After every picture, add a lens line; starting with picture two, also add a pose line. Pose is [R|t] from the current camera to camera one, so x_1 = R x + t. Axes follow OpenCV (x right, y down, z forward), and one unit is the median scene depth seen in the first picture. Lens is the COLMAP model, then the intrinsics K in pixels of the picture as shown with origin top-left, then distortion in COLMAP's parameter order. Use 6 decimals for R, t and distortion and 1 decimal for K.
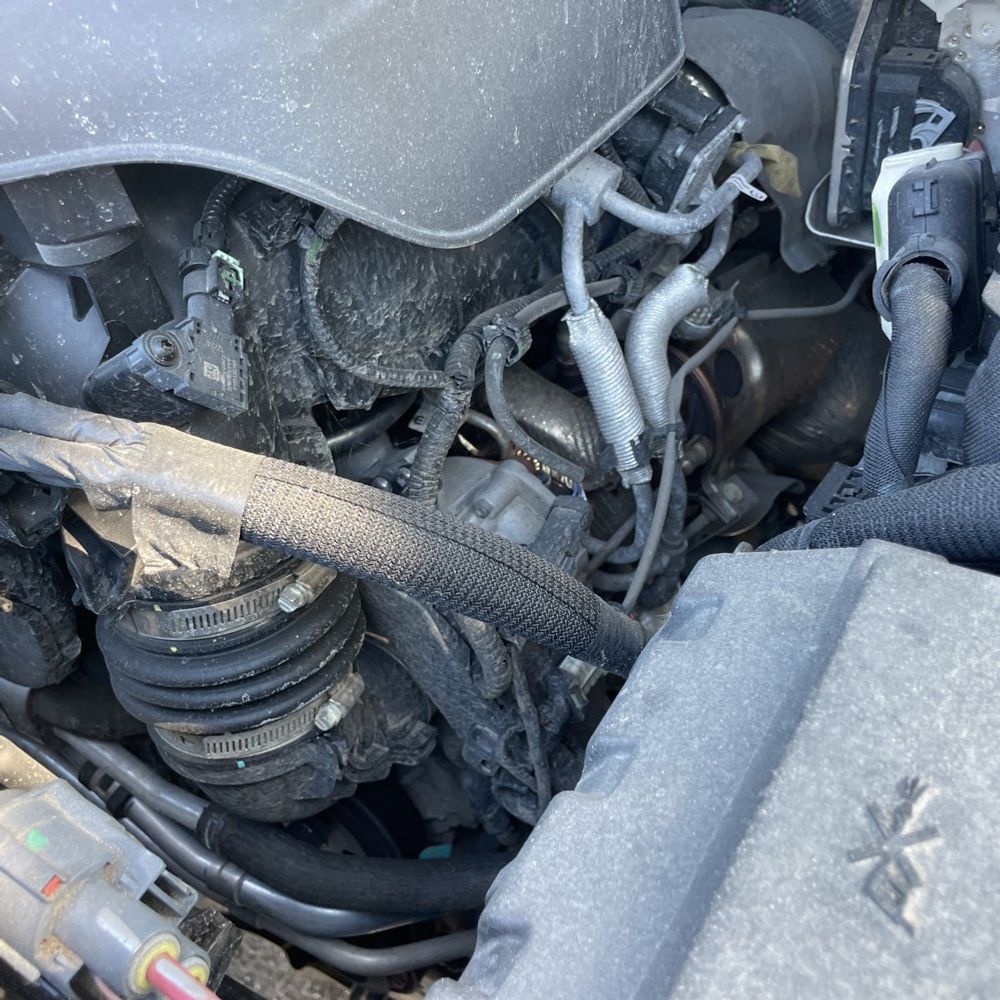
lens RADIAL K [[1011.9, 0, 500.0], [0, 1011.9, 500.0], [0, 0, 1]] dist [0.123016, -0.201394]
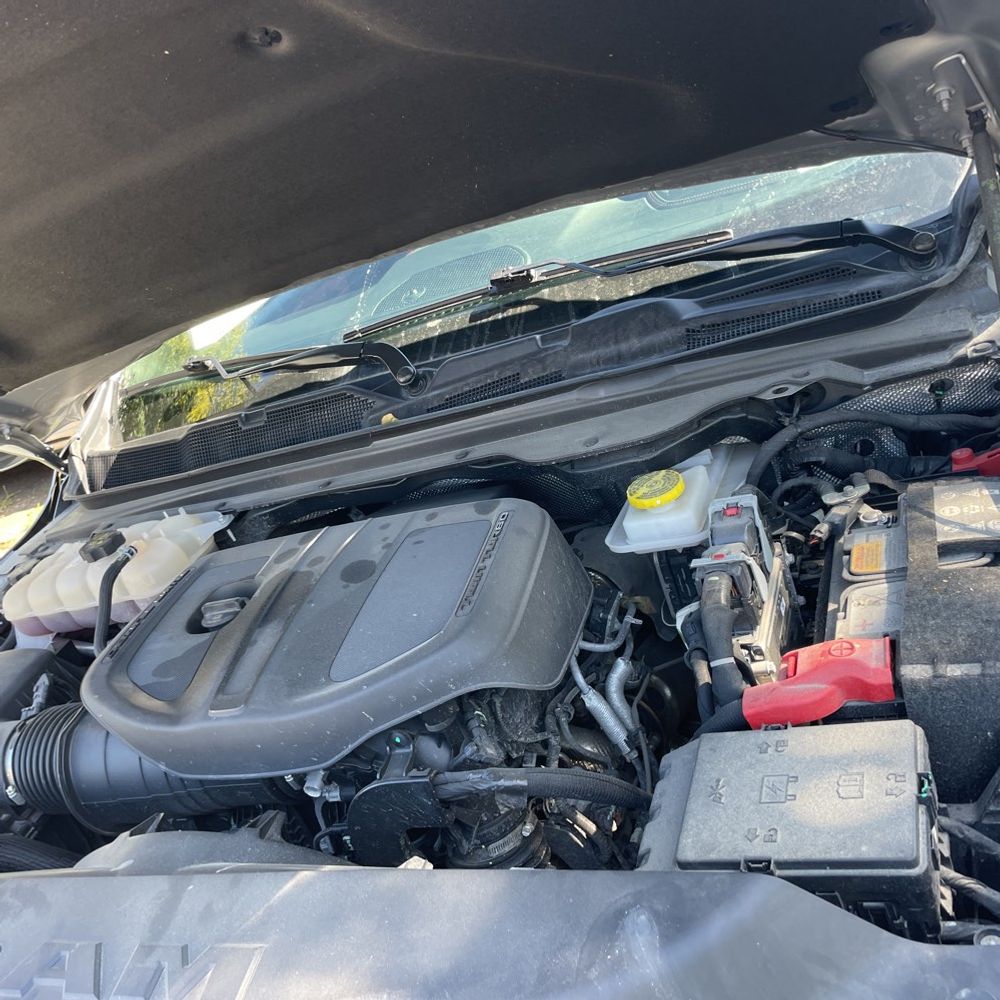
lens RADIAL K [[1011.9, 0, 500.0], [0, 1011.9, 500.0], [0, 0, 1]] dist [0.123016, -0.201394]
pose [[0.955678, -0.270216, 0.116886, -0.271526], [0.294146, 0.893233, -0.340018, 0.163876], [-0.012528, 0.359329, 0.933127, -1.386691]]
